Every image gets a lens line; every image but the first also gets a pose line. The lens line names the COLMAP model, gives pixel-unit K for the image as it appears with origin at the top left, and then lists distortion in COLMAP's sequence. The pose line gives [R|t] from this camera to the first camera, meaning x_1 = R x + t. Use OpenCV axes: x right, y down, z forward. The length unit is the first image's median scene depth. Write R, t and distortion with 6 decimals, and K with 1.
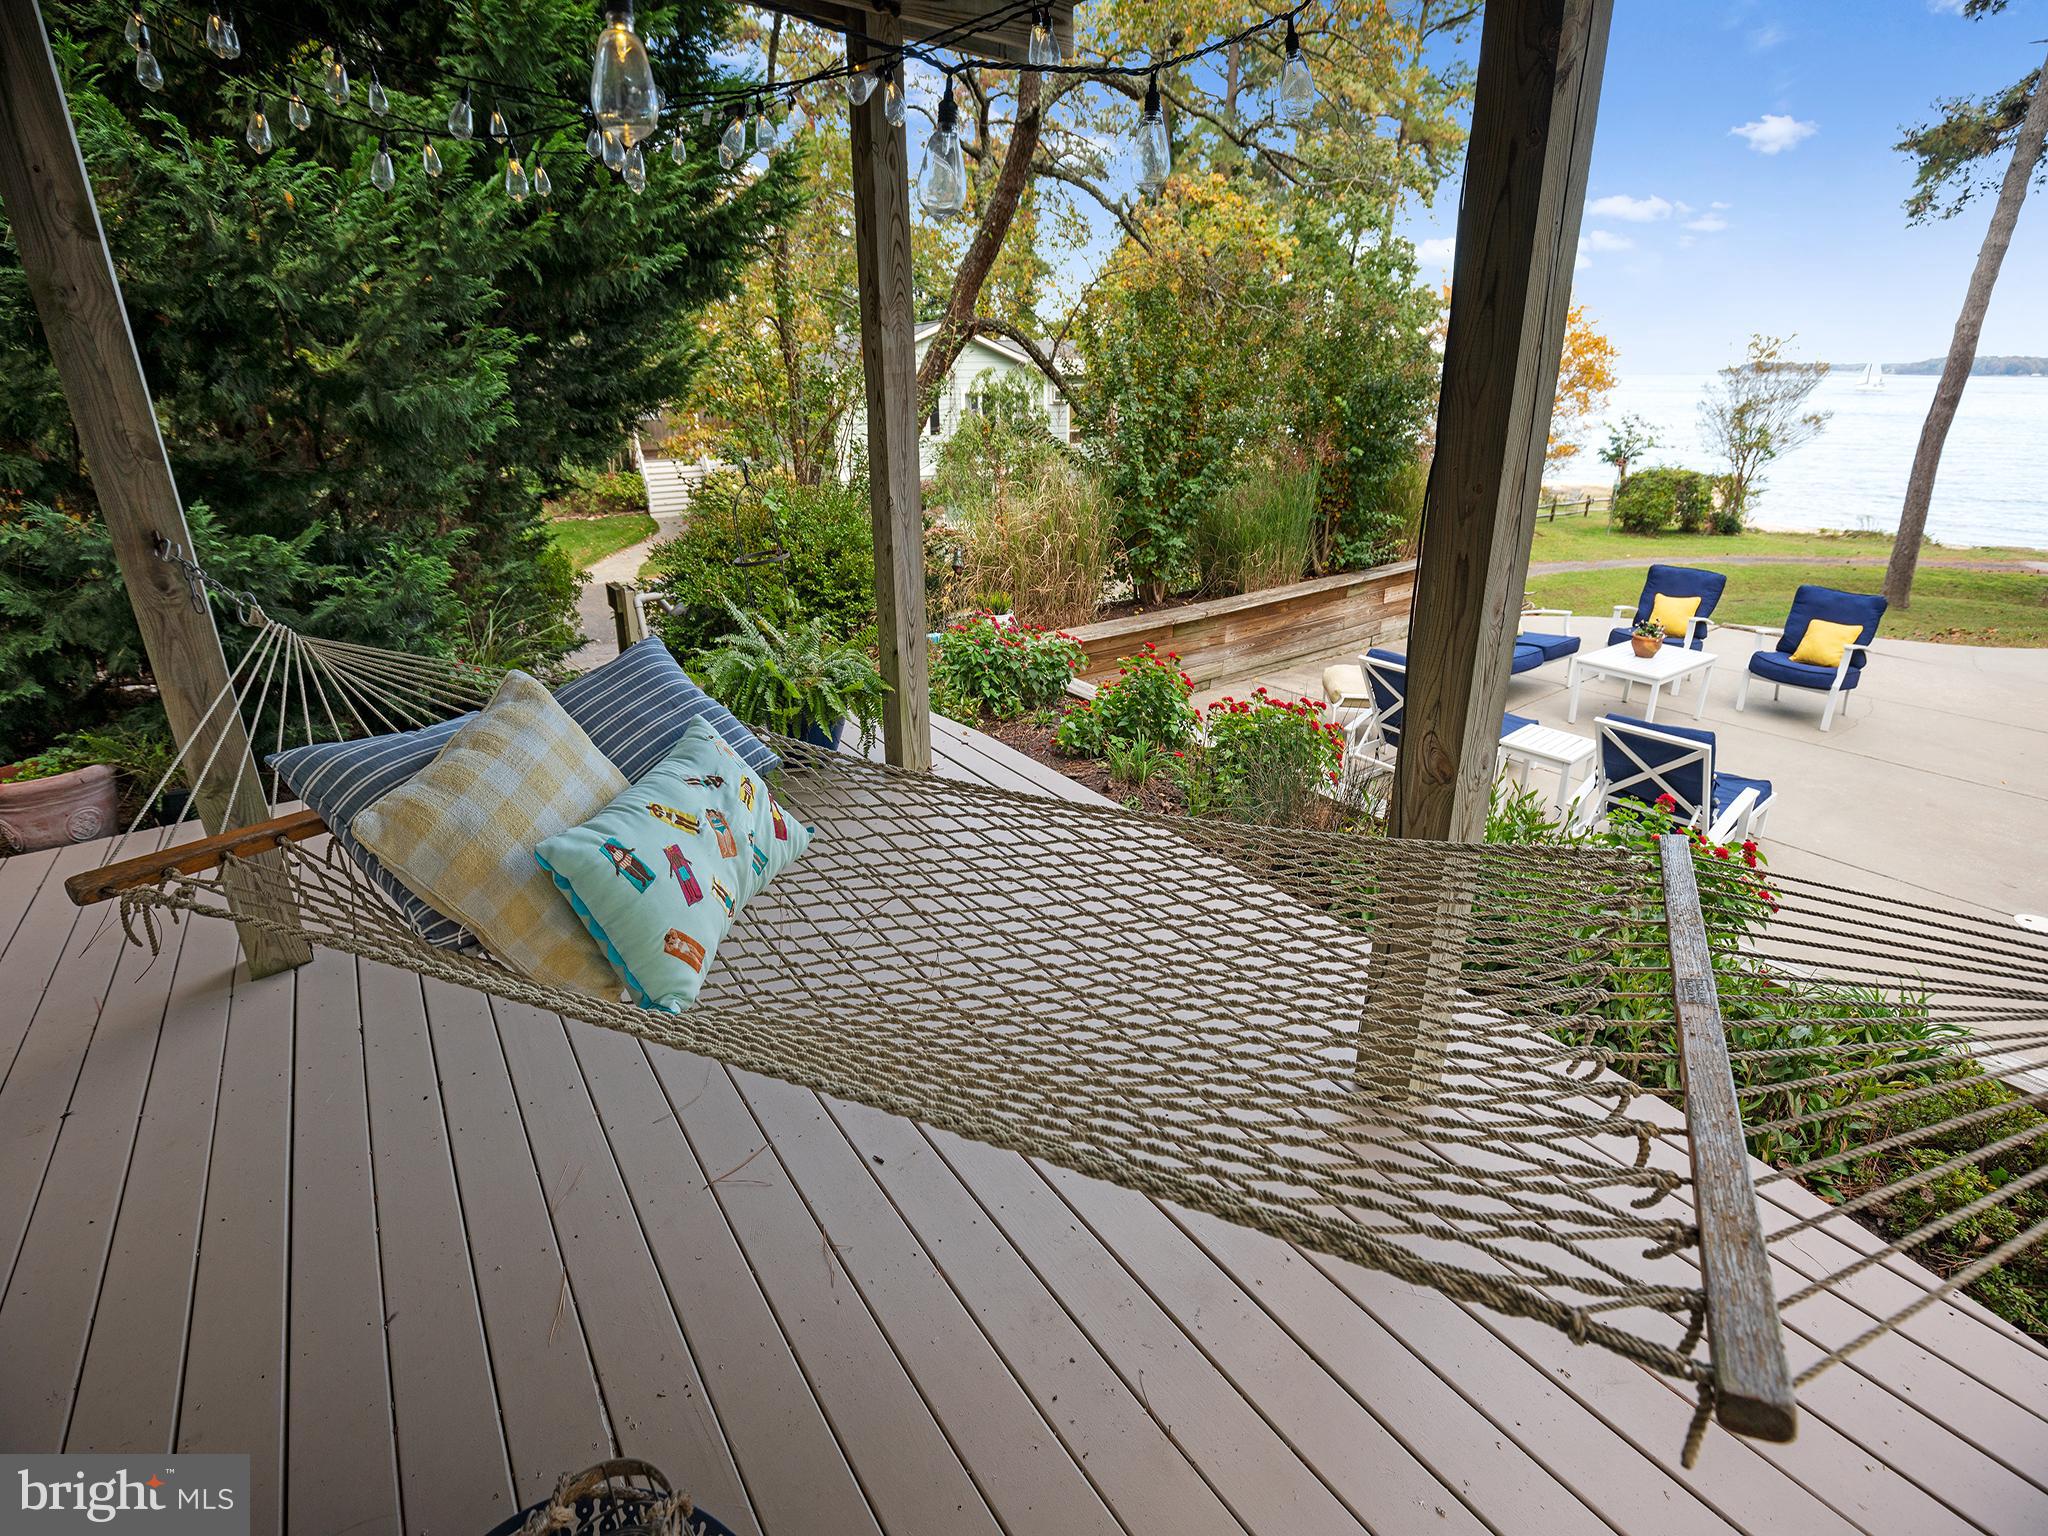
lens RADIAL K [[1040.3, 0, 1024.0], [0, 1040.3, 768.0], [0, 0, 1]] dist [-0.046606, 0.012783]
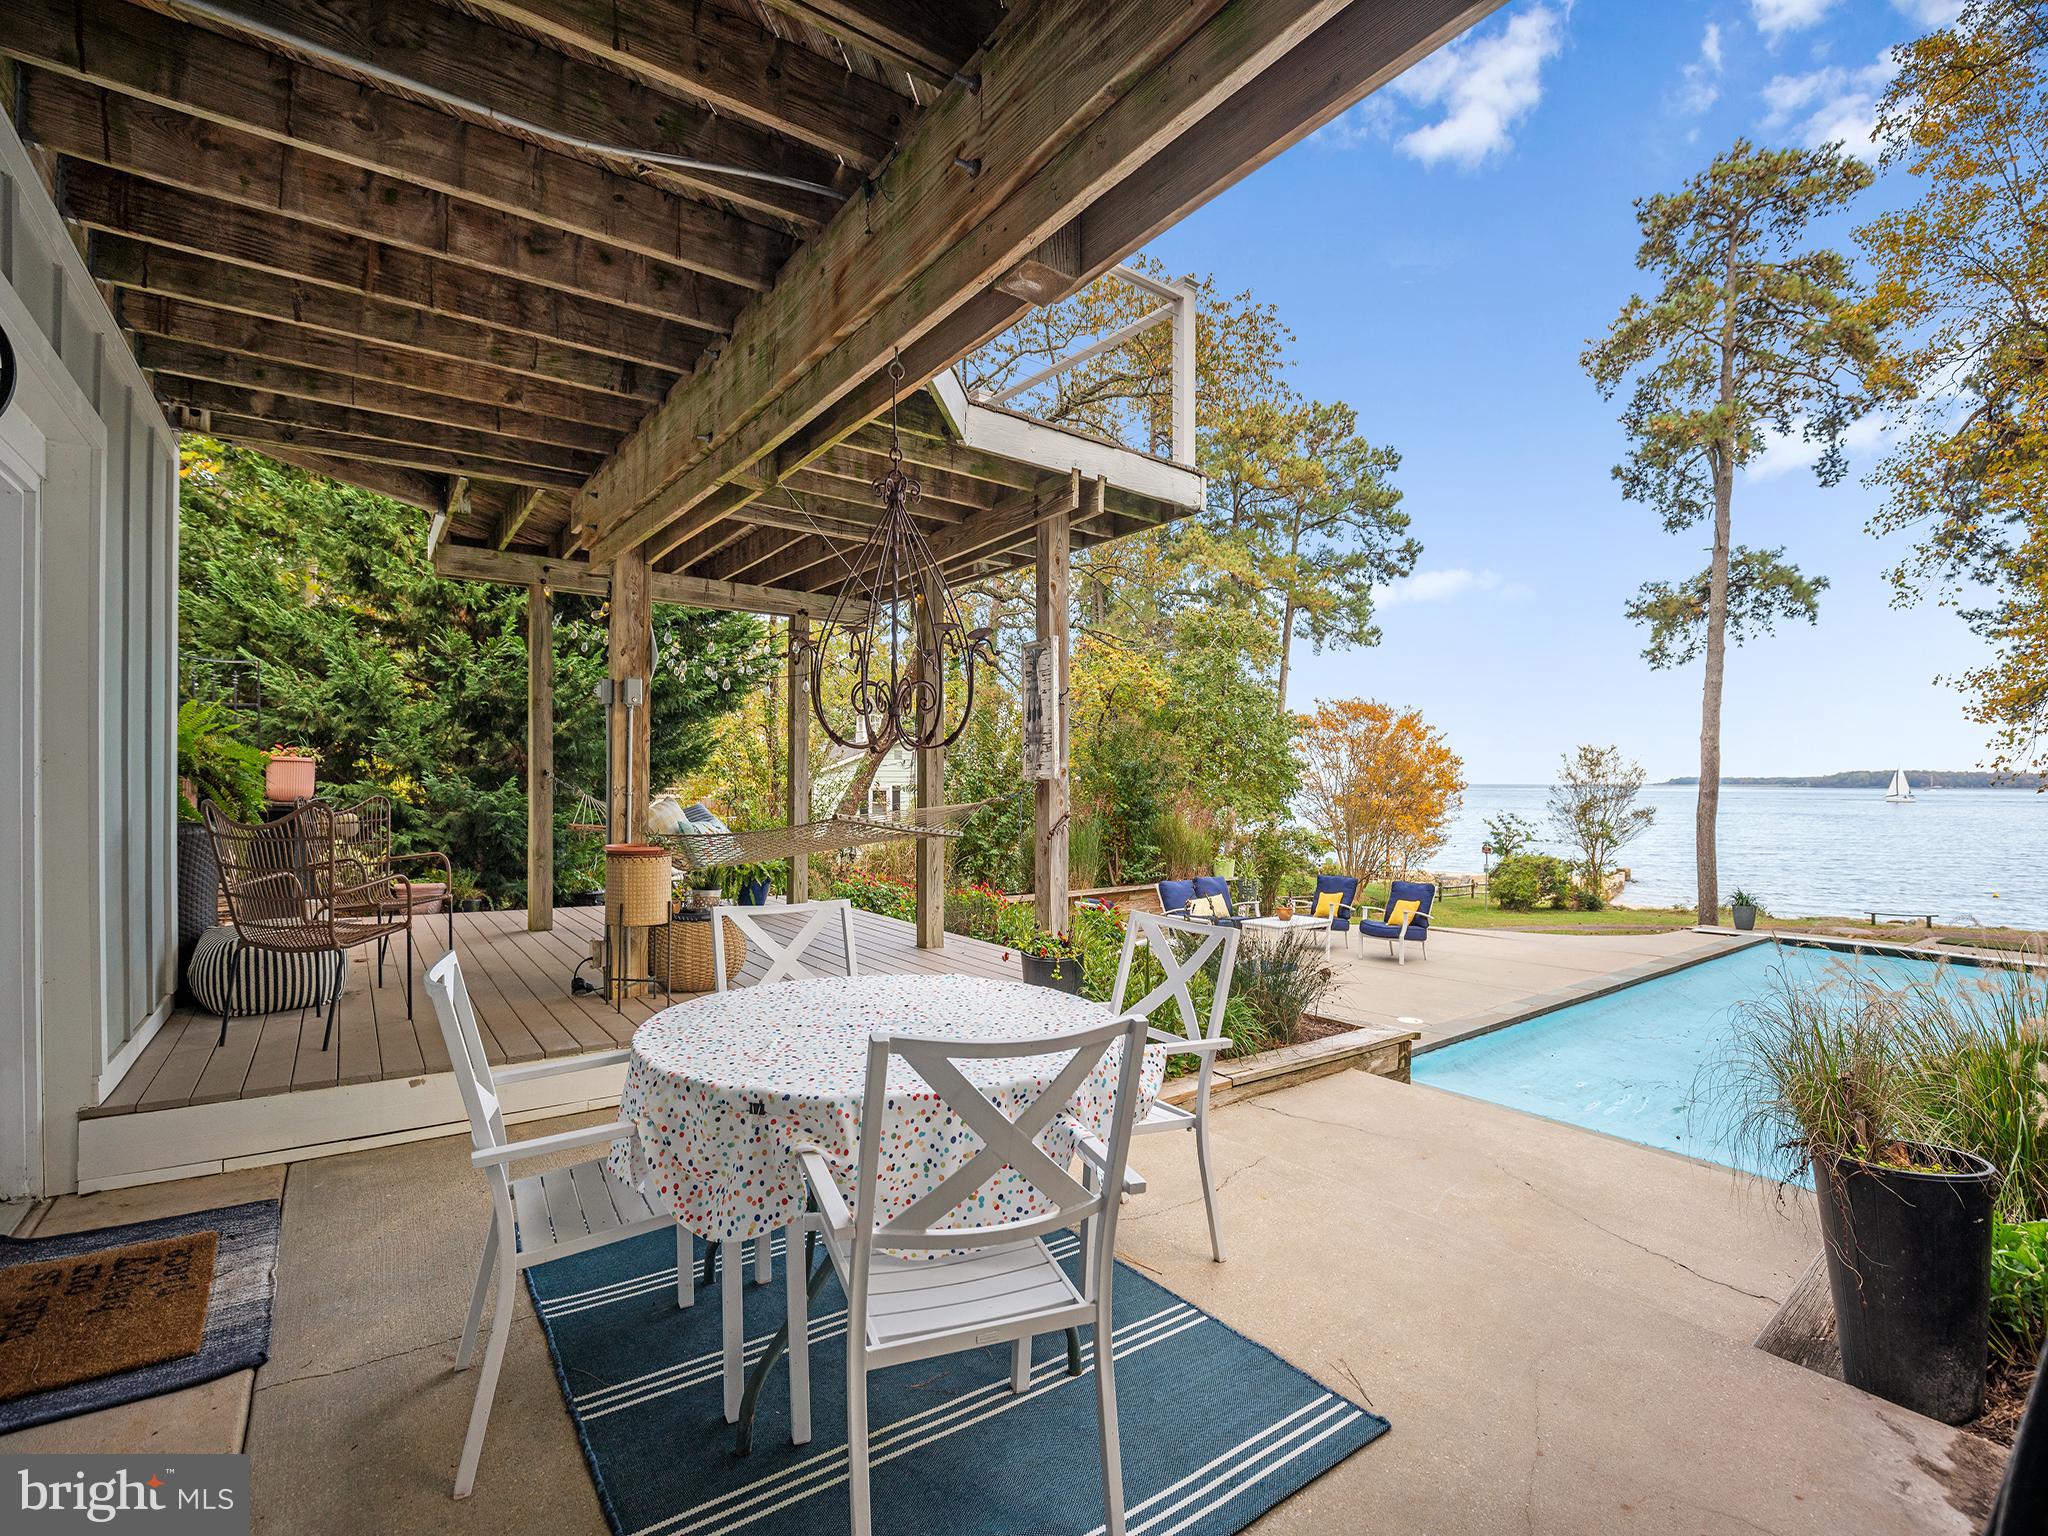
lens RADIAL K [[1040.3, 0, 1024.0], [0, 1040.3, 768.0], [0, 0, 1]] dist [-0.046606, 0.012783]
pose [[0.999864, 0.011900, 0.011461, 0.052244], [-0.006759, 0.927606, -0.373499, 0.081486], [-0.015076, 0.373370, 0.927560, -0.172123]]
